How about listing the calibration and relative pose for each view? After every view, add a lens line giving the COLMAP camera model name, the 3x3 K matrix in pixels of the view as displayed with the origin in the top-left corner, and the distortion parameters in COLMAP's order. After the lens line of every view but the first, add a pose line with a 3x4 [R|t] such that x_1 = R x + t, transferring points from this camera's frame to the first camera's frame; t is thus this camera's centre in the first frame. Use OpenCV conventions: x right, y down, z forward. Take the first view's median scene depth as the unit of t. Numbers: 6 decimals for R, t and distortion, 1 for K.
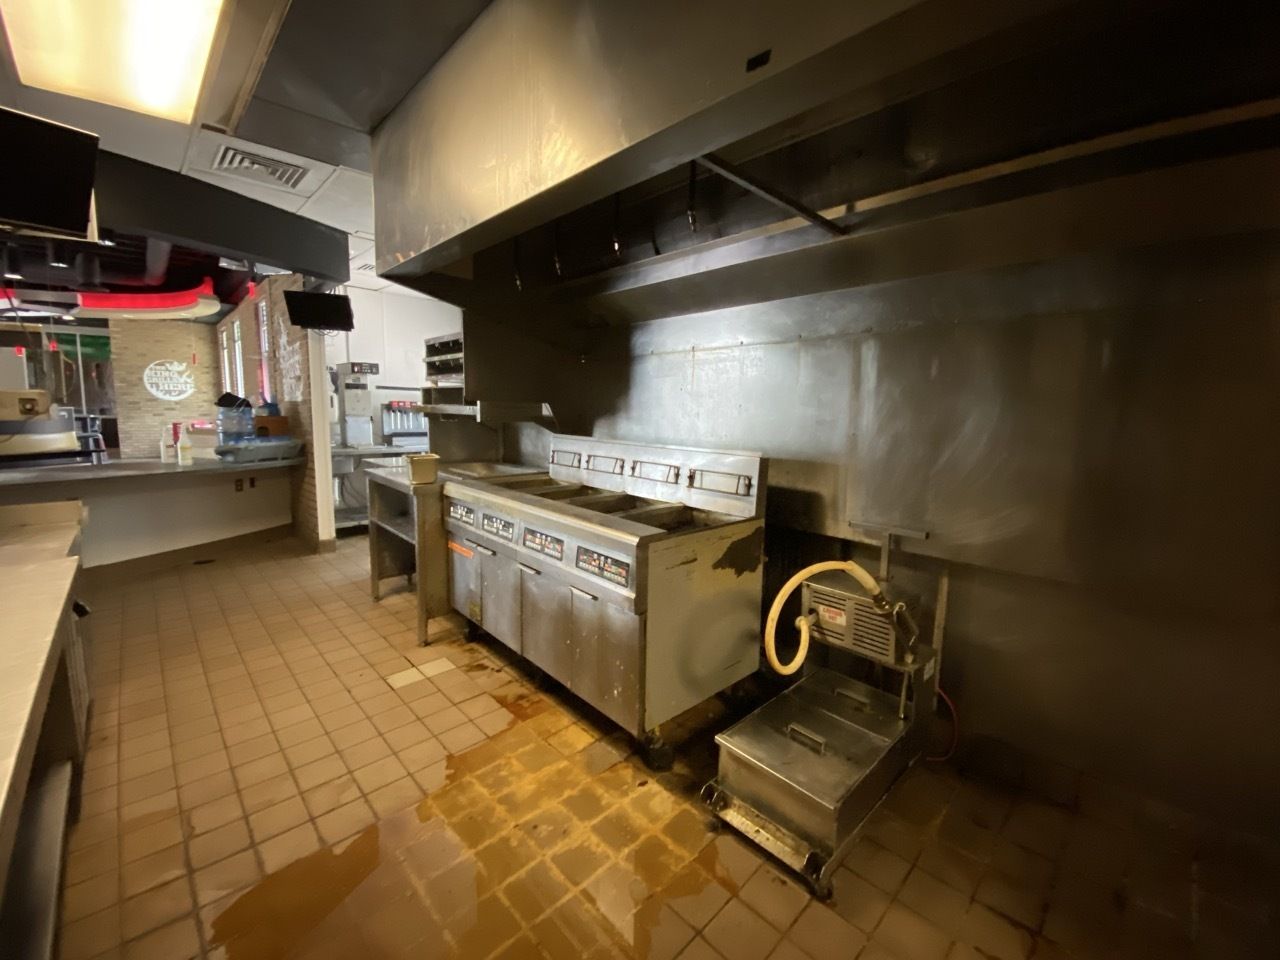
lens RADIAL K [[520.9, 0, 639.8], [0, 520.9, 473.1], [0, 0, 1]] dist [0.016160, -0.018133]
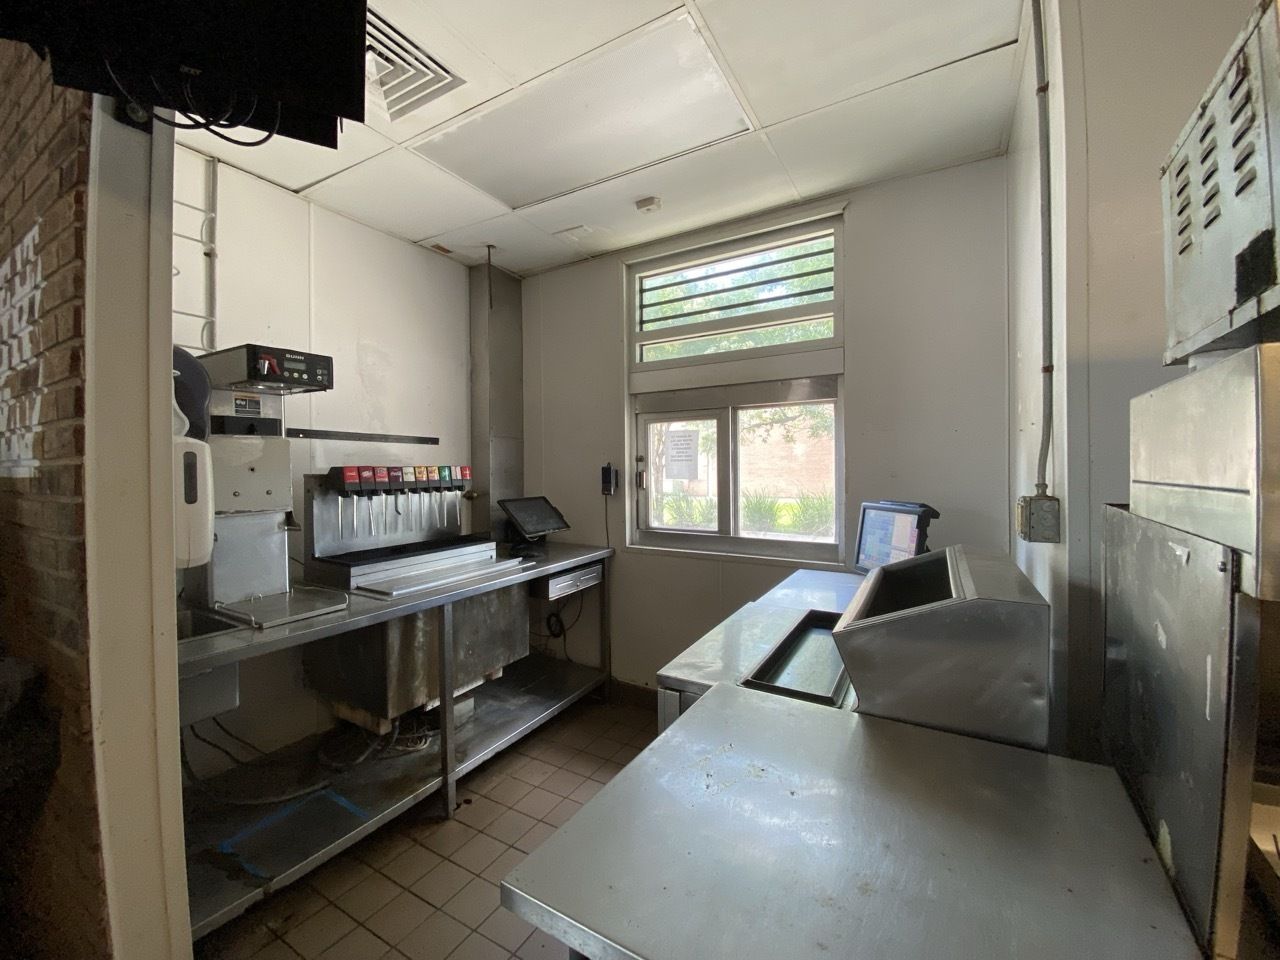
lens RADIAL K [[520.9, 0, 639.8], [0, 520.9, 473.1], [0, 0, 1]] dist [0.016160, -0.018133]
pose [[0.963459, -0.026634, 0.266528, -0.402909], [0.055426, 0.993332, -0.101095, -0.091401], [-0.262058, 0.112173, 0.958511, 0.637414]]
